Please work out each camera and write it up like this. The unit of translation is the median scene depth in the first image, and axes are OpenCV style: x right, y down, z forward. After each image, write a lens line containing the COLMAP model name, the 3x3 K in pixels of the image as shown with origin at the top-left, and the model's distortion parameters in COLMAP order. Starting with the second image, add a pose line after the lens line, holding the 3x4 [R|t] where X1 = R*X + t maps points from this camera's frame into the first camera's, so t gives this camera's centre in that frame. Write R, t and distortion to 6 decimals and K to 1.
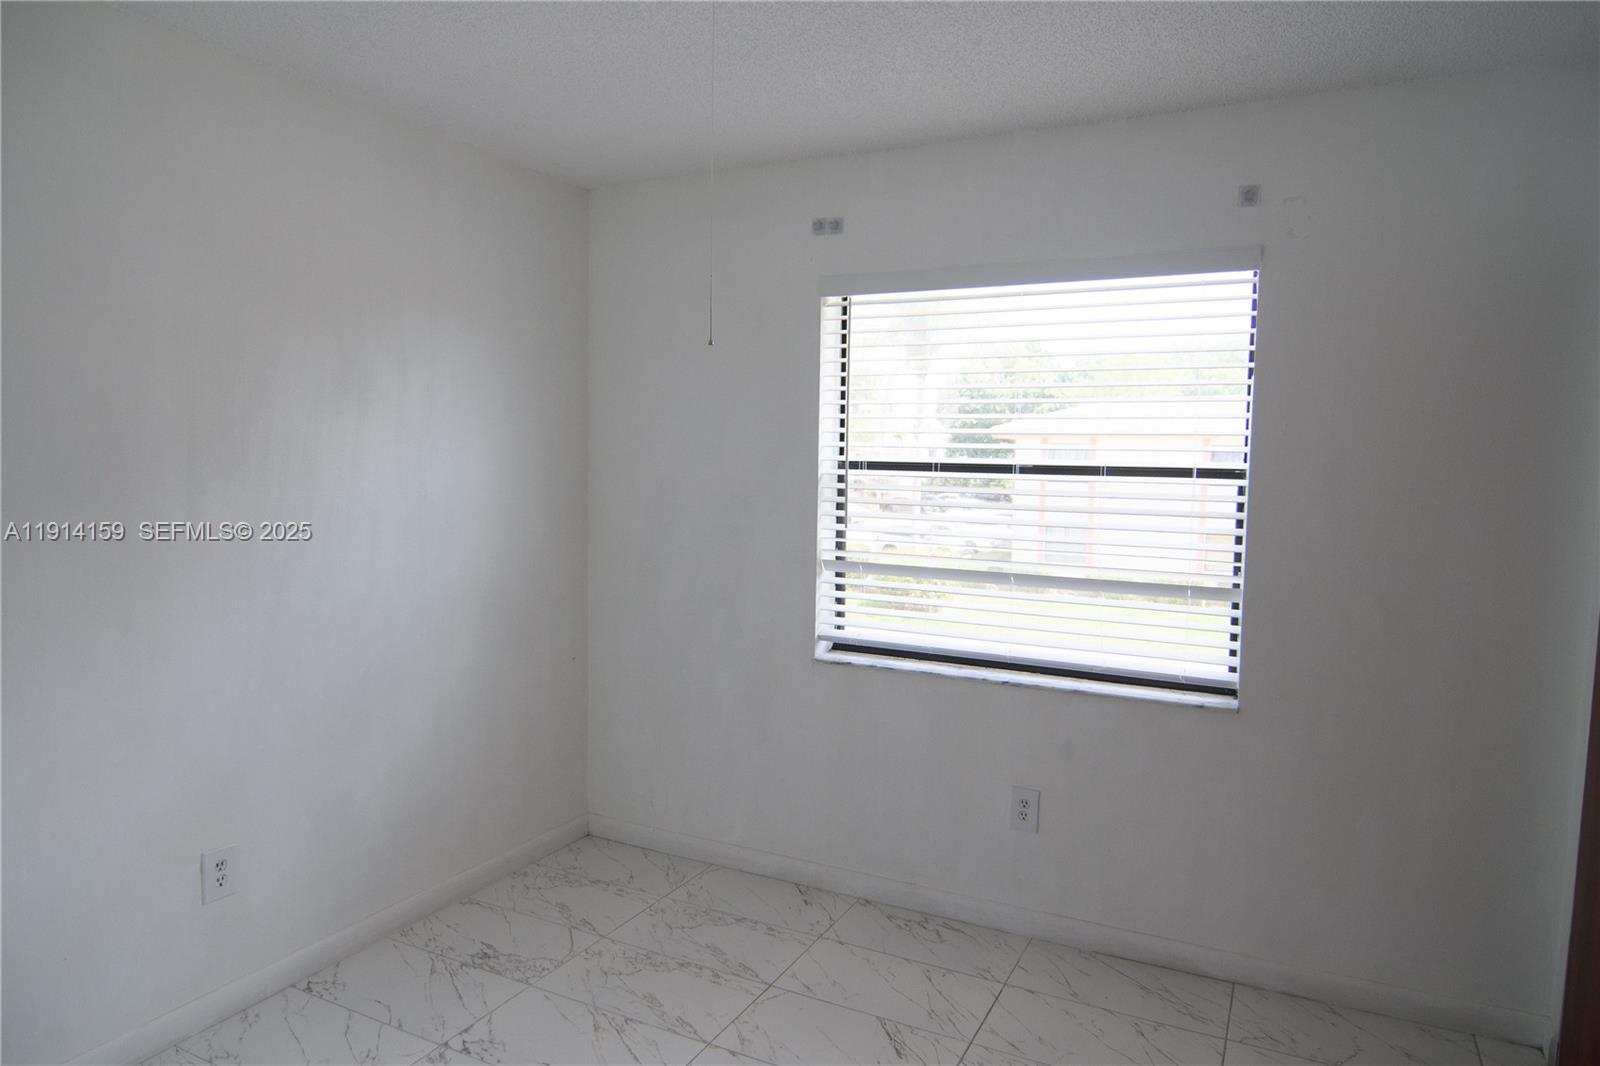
lens RADIAL K [[813.4, 0, 812.6], [0, 813.4, 502.2], [0, 0, 1]] dist [-0.066626, -0.000859]
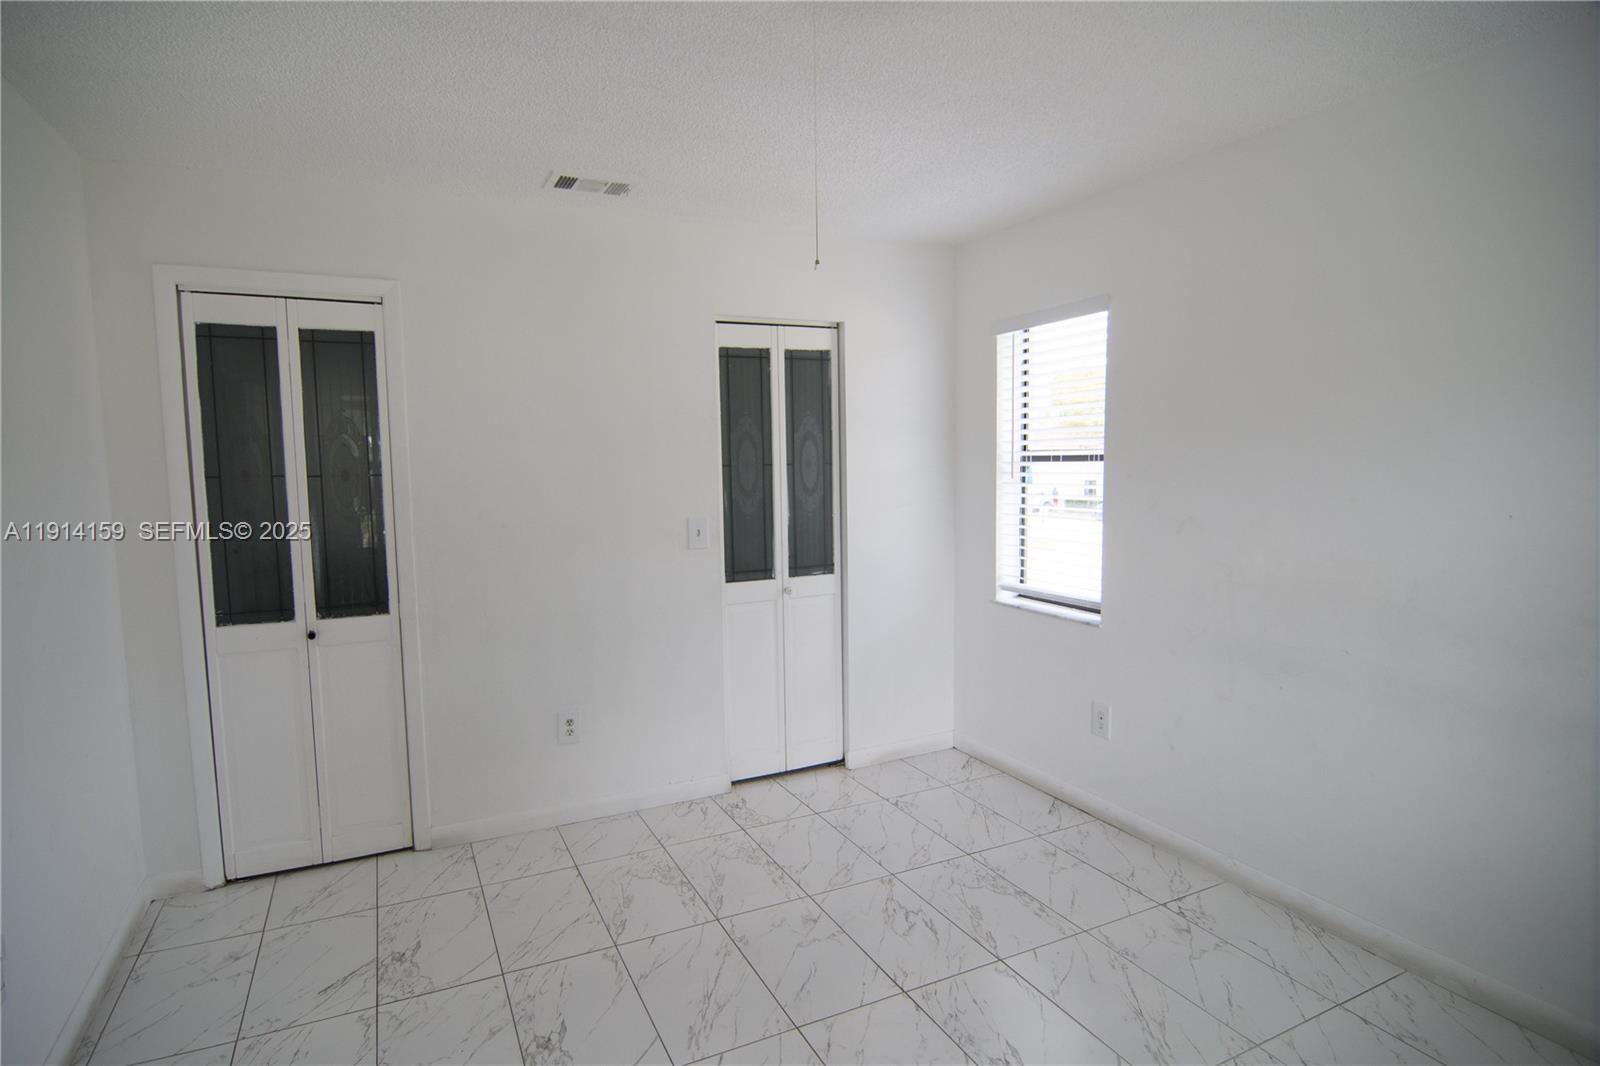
lens RADIAL K [[842.4, 0, 798.2], [0, 842.4, 535.1], [0, 0, 1]] dist [-0.014093, -0.006957]
pose [[0.769265, 0.028573, -0.638290, 0.654960], [-0.006241, 0.999288, 0.037211, 0.031016], [0.638899, -0.024642, 0.768896, -0.302155]]
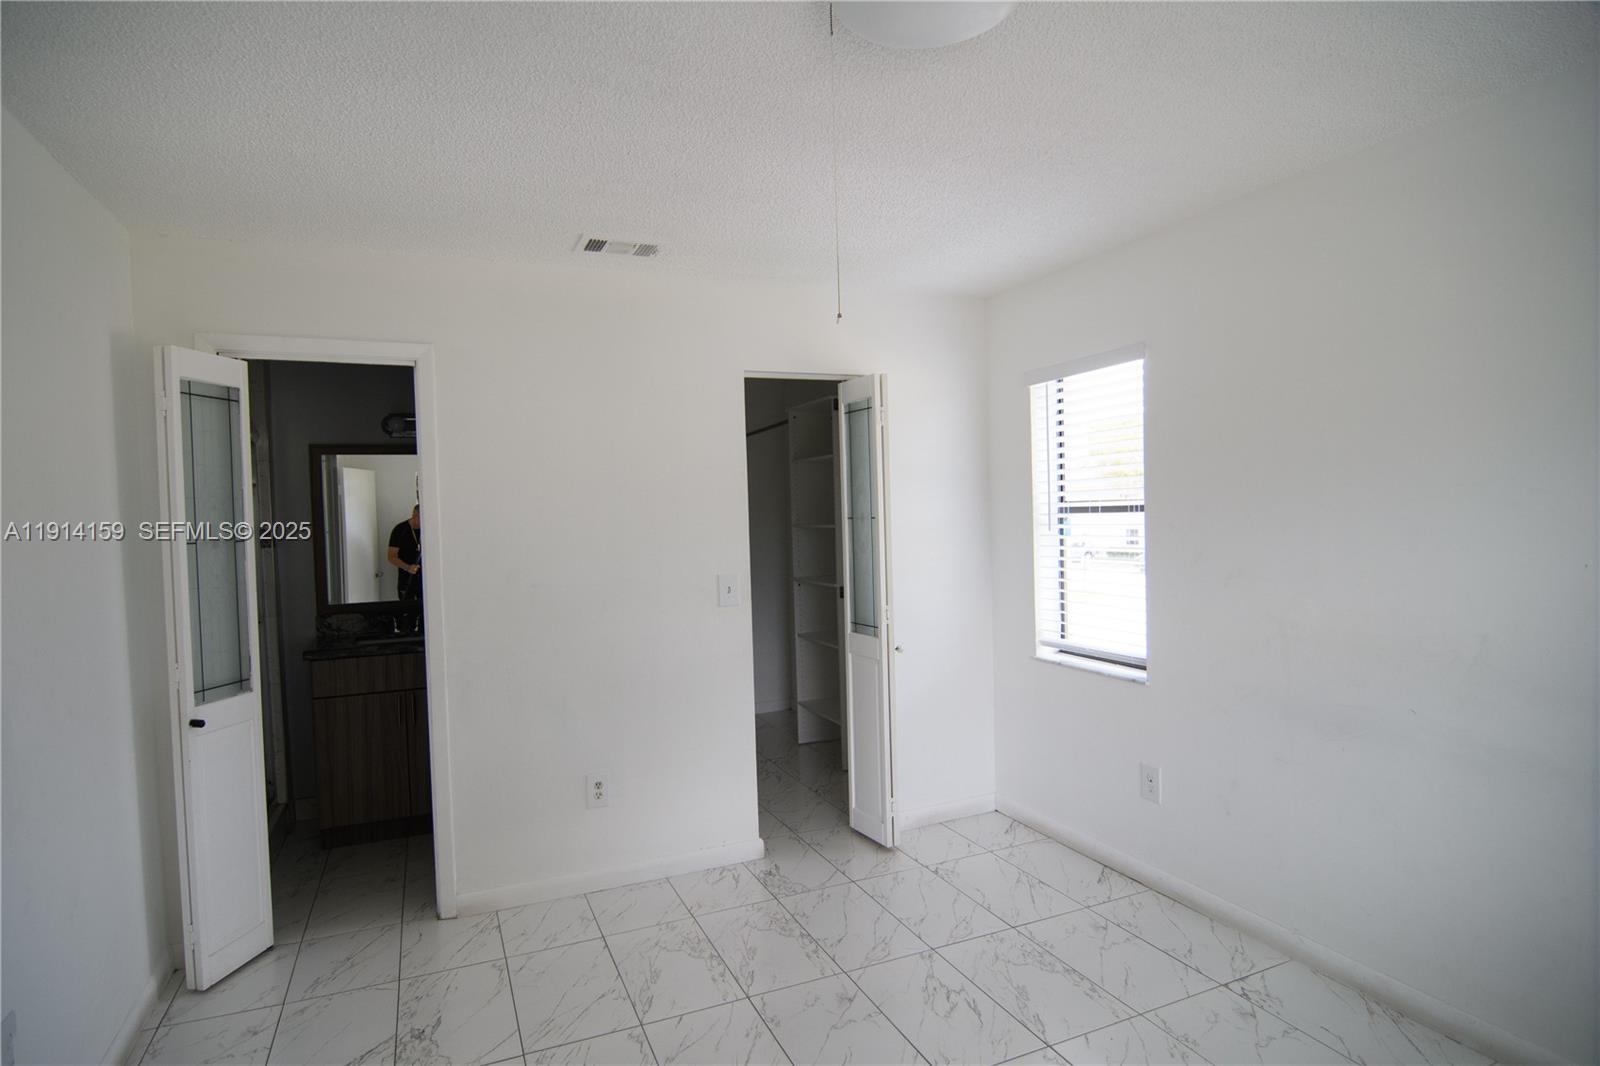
lens RADIAL K [[842.4, 0, 797.8], [0, 842.4, 536.1], [0, 0, 1]] dist [-0.014093, -0.006957]
pose [[0.739659, -0.020088, -0.672681, 0.648491], [0.004933, 0.999689, -0.024429, 0.027235], [0.672963, 0.014751, 0.739529, -0.281071]]
